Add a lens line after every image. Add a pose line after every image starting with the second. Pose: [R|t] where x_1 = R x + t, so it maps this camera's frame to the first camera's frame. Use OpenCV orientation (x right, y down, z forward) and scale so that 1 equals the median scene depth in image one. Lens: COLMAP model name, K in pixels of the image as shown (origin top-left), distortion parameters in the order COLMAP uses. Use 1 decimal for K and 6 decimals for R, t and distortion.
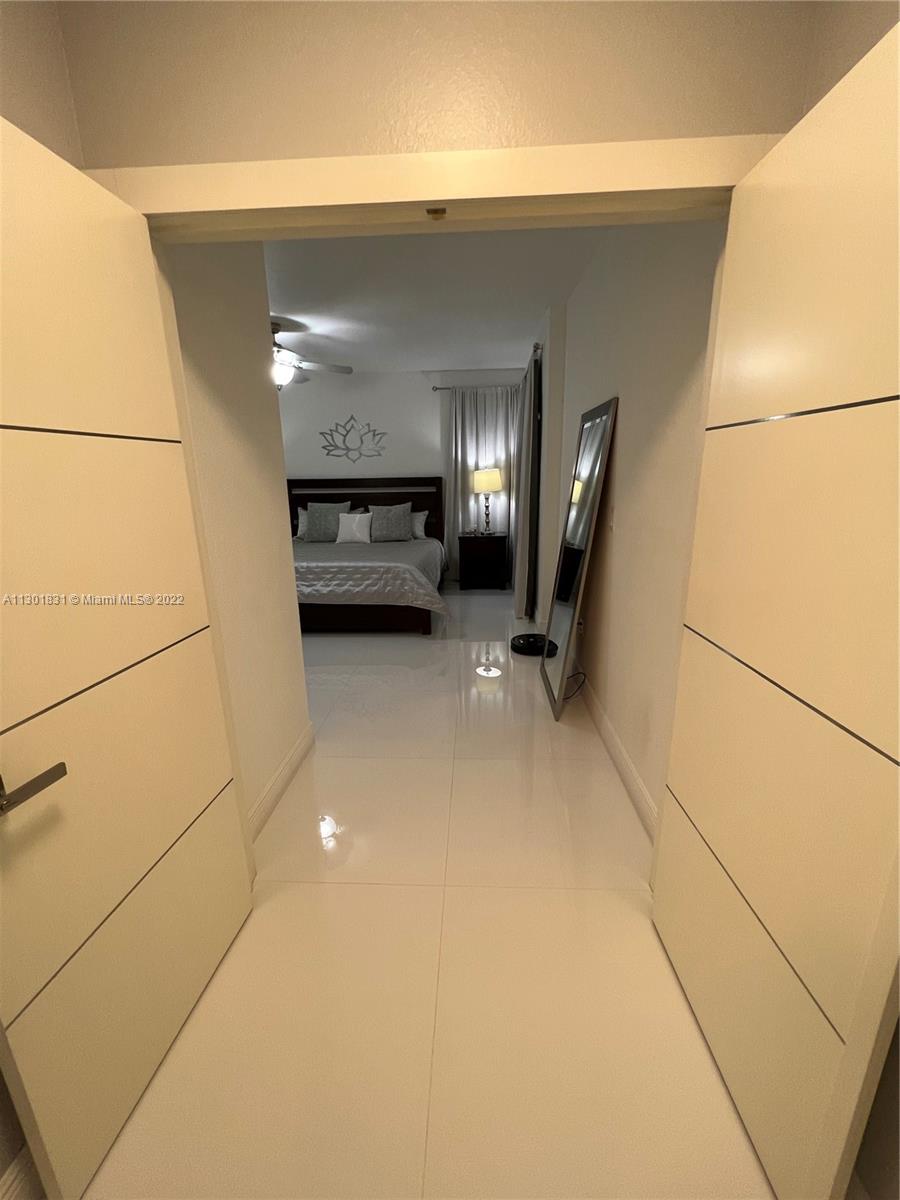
lens RADIAL K [[485.1, 0, 450.4], [0, 485.1, 605.1], [0, 0, 1]] dist [-0.000825, 0.000055]
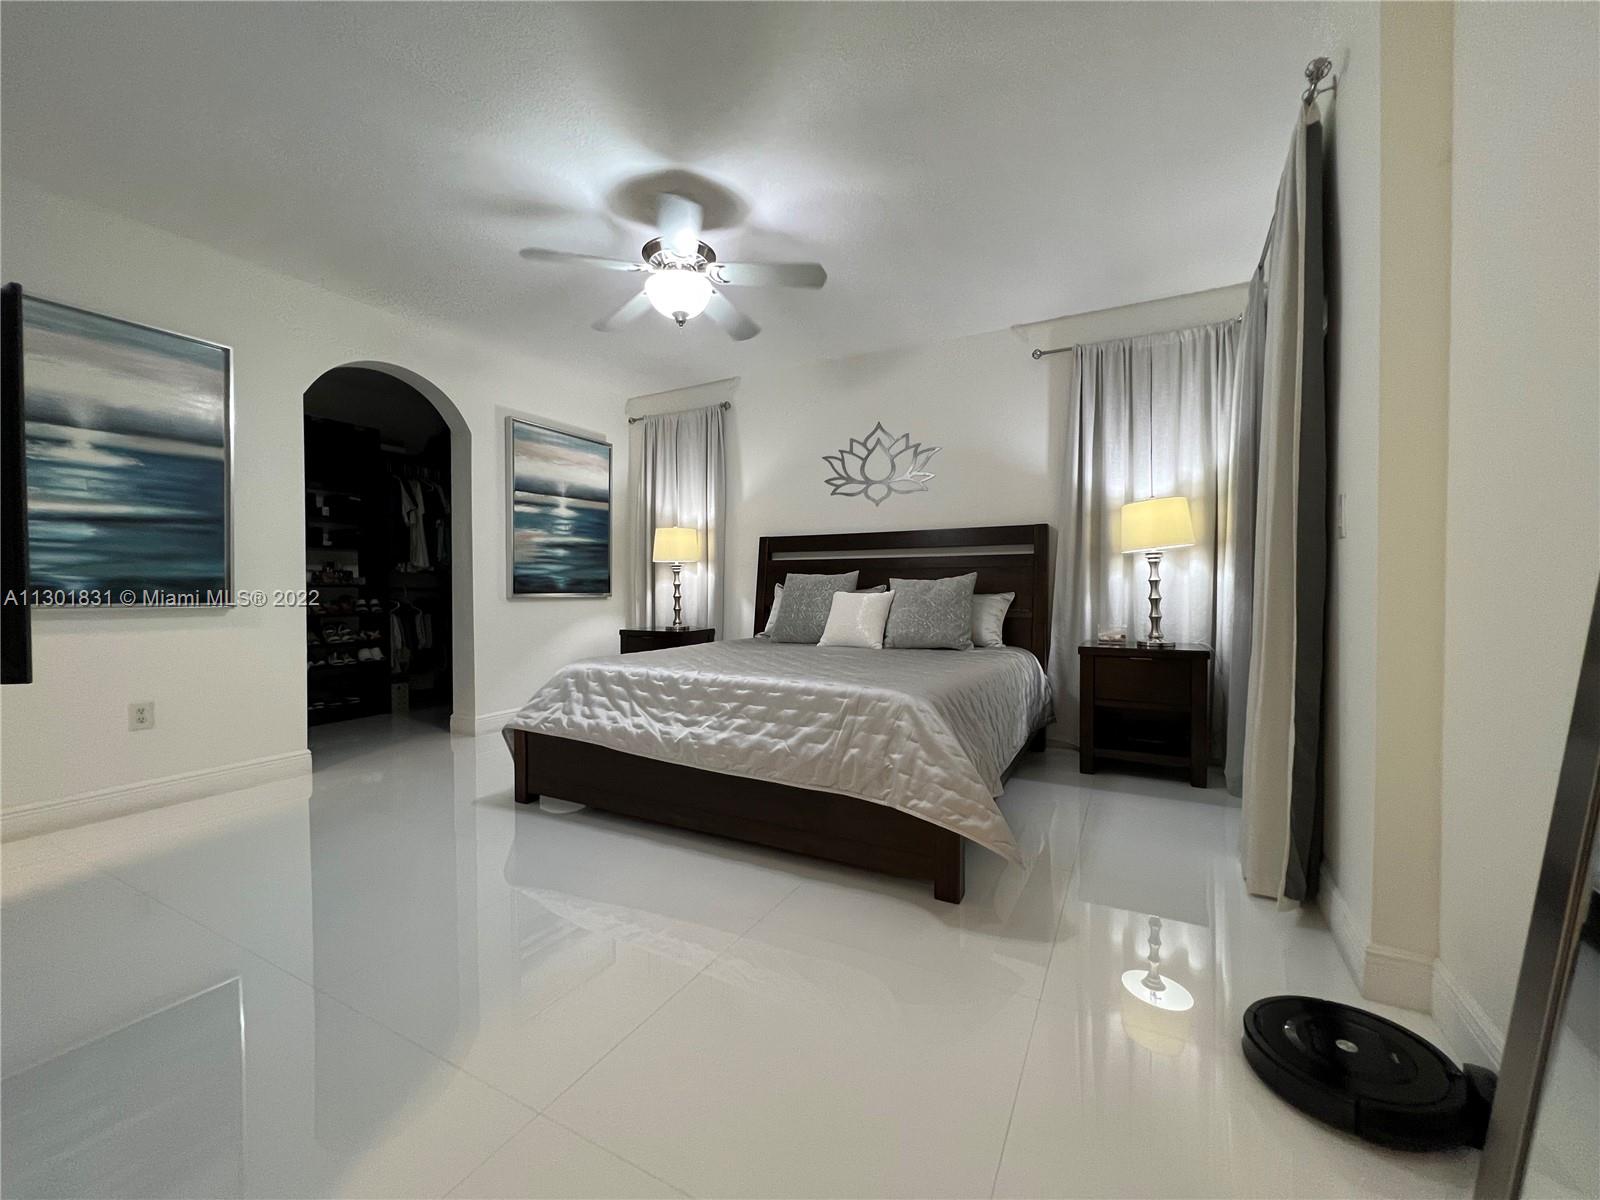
lens RADIAL K [[646.8, 0, 797.1], [0, 646.8, 600.1], [0, 0, 1]] dist [-0.000825, 0.000055]
pose [[0.903194, 0.023302, -0.428600, 0.035017], [-0.124932, 0.969566, -0.210557, -0.027352], [0.410649, 0.243720, 0.878617, 0.365485]]
